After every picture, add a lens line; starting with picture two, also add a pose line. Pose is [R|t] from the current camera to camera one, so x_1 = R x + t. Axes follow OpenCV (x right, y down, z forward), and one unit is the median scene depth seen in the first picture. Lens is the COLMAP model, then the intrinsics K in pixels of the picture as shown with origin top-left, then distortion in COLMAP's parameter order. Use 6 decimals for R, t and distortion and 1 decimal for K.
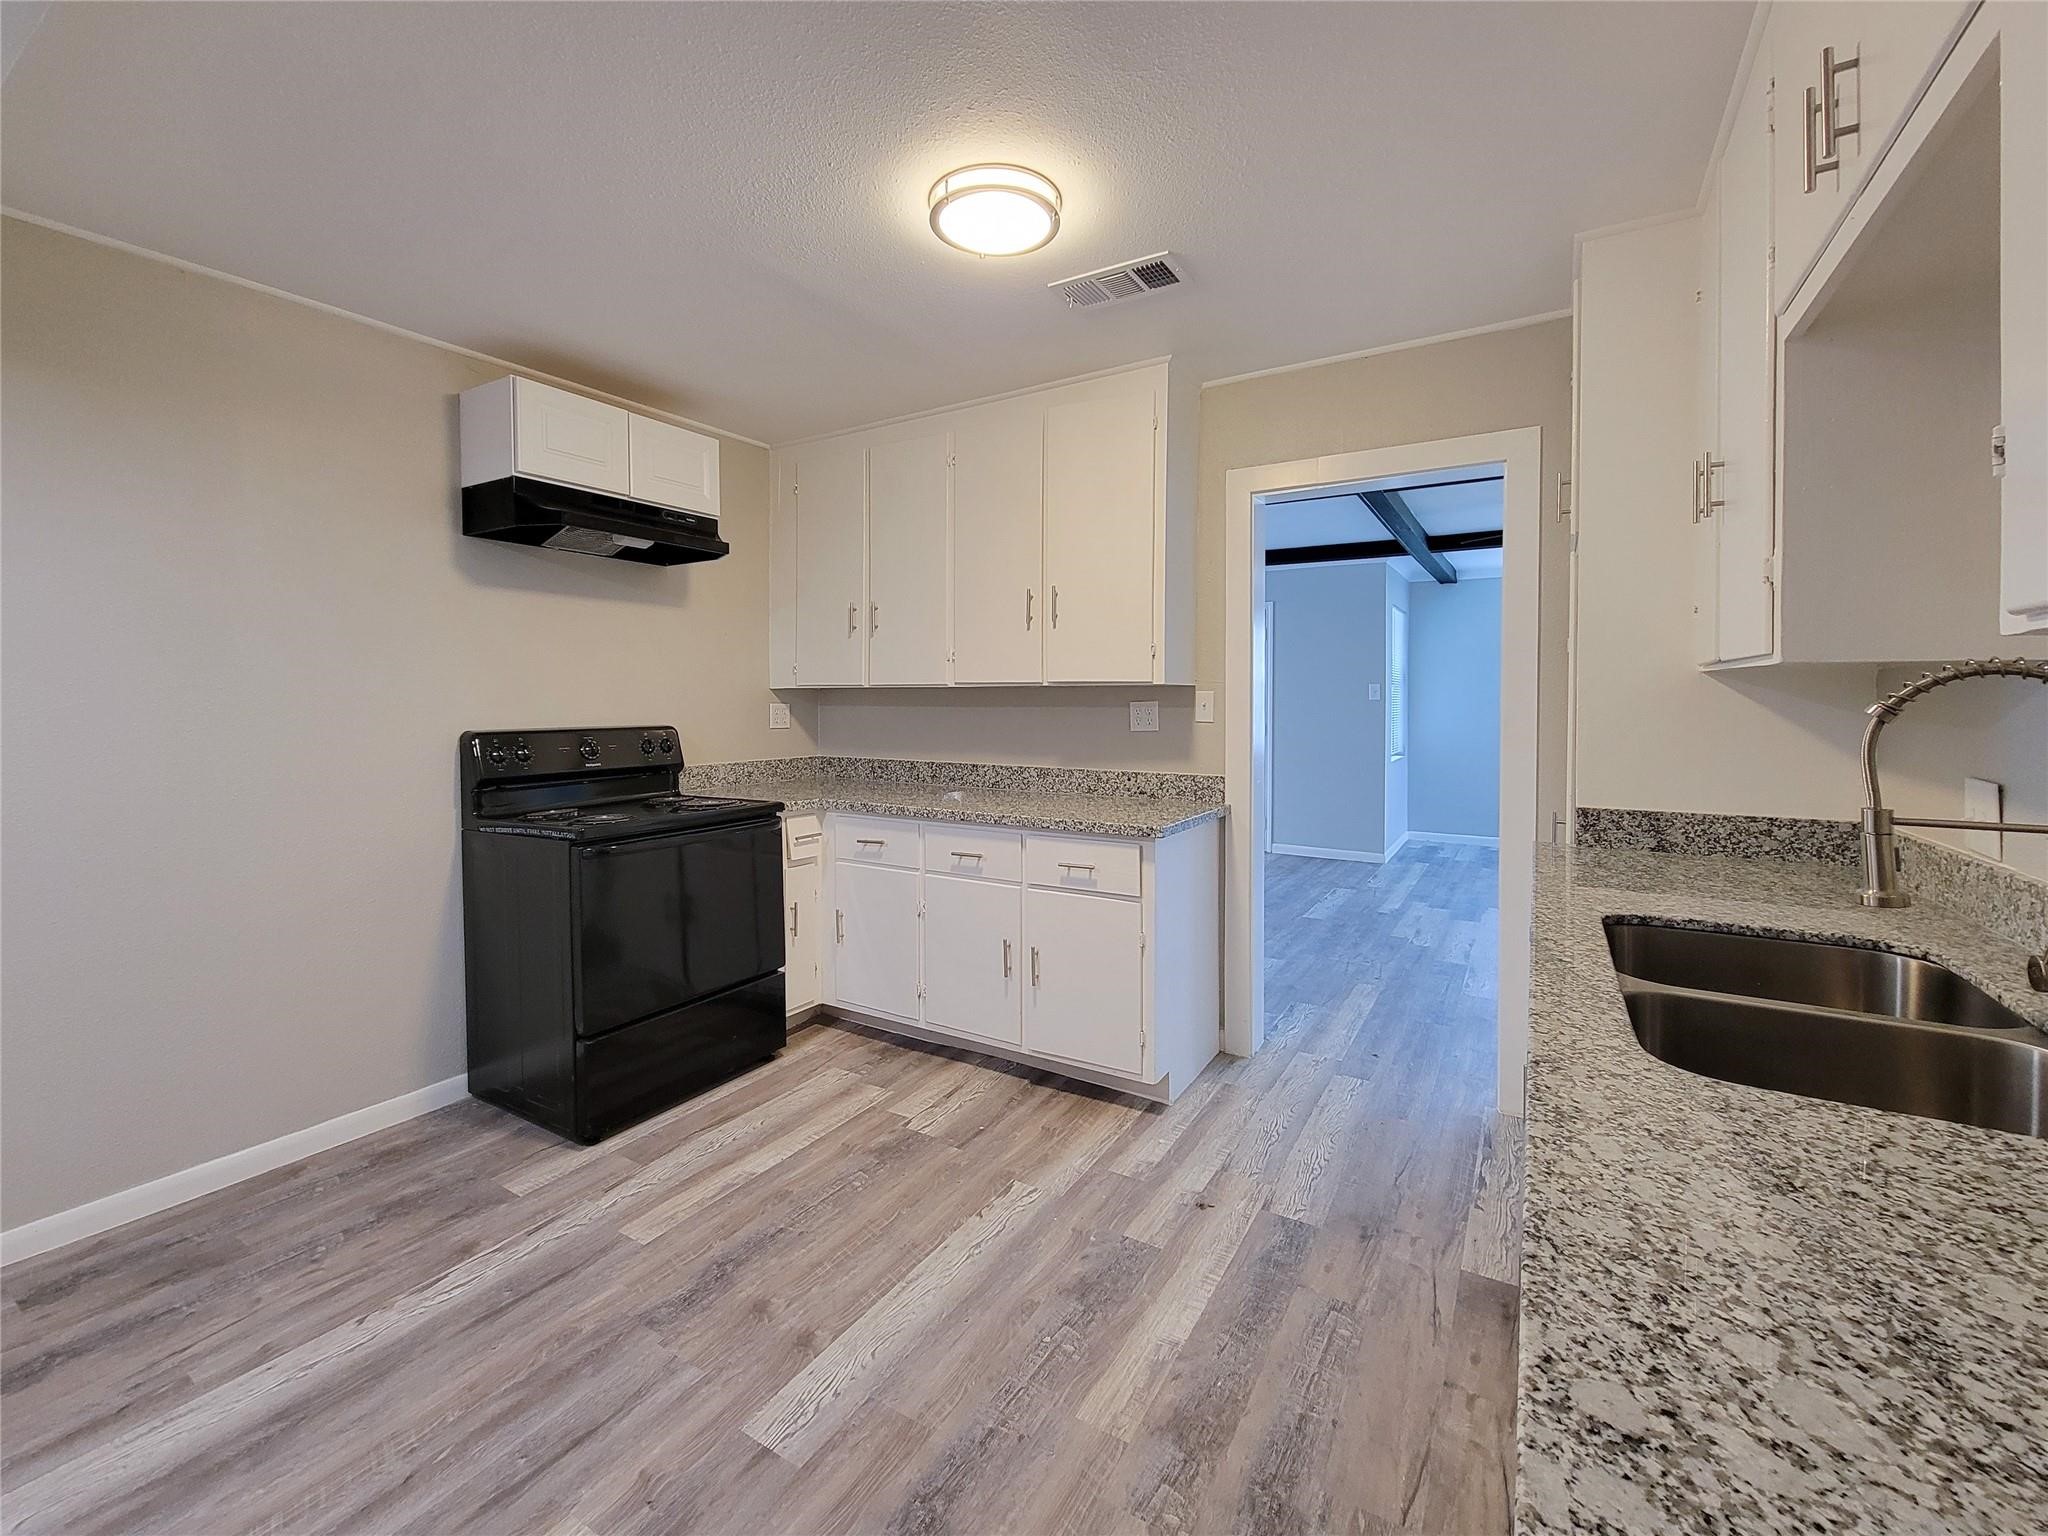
lens RADIAL K [[835.3, 0, 1079.5], [0, 835.3, 739.4], [0, 0, 1]] dist [0.003307, -0.002959]
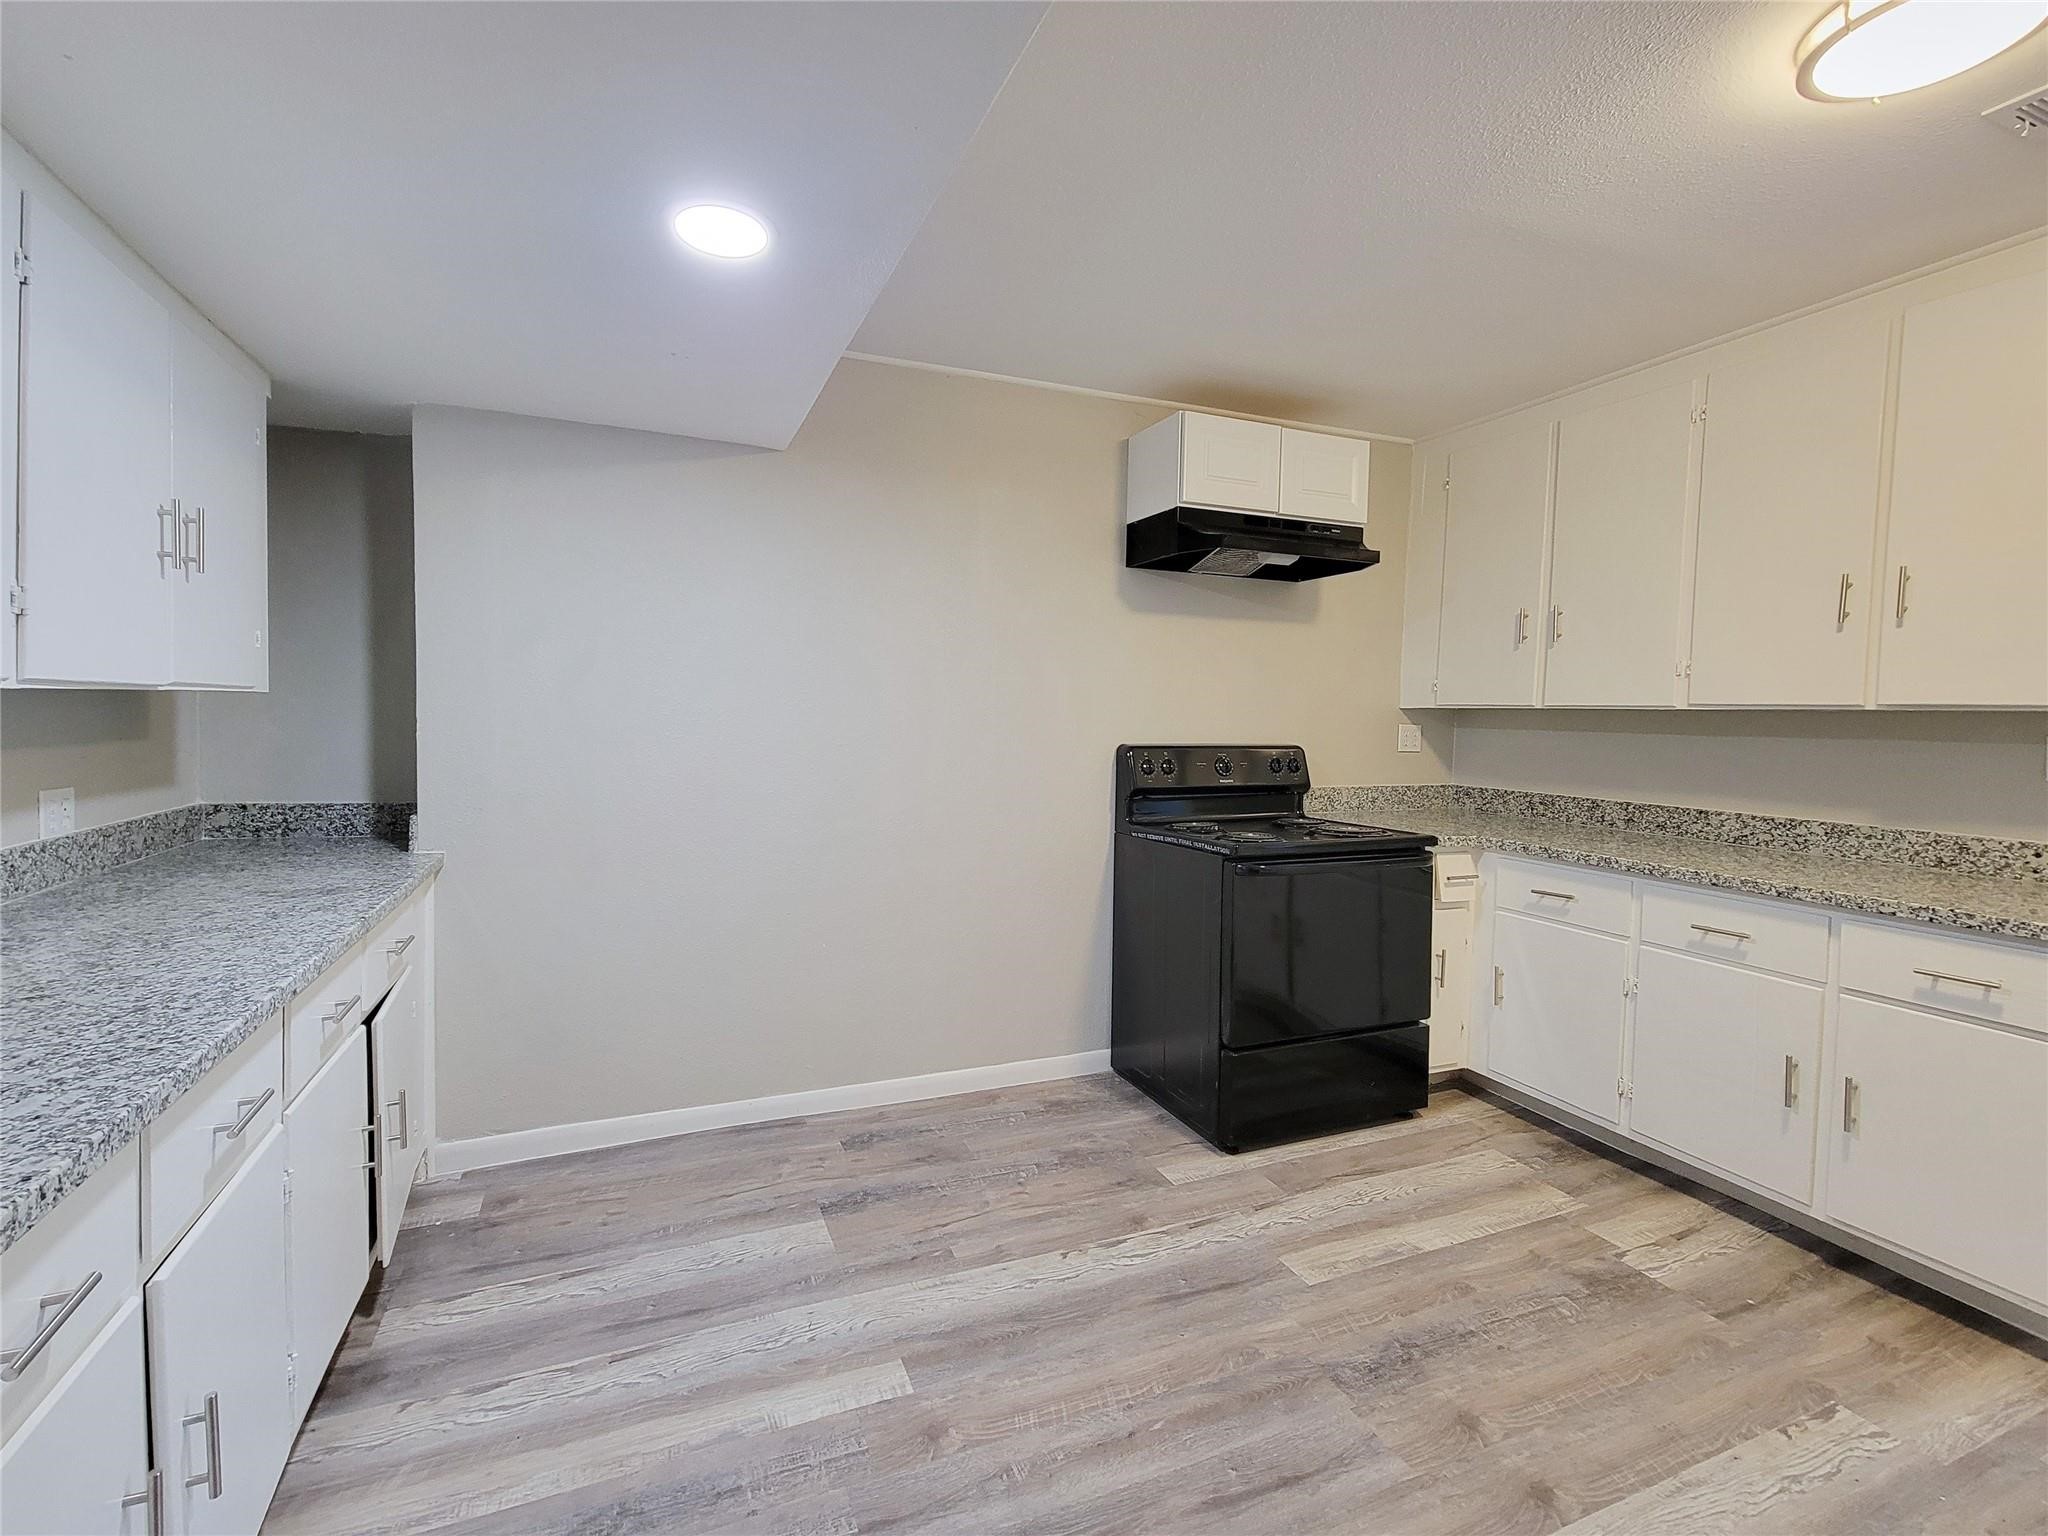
lens RADIAL K [[845.3, 0, 1037.4], [0, 845.3, 770.2], [0, 0, 1]] dist [0.007566, -0.003995]
pose [[0.821926, 0.051552, -0.567257, -0.213730], [-0.041852, 0.998670, 0.030118, -0.005225], [0.568055, -0.001014, 0.822990, 0.013136]]
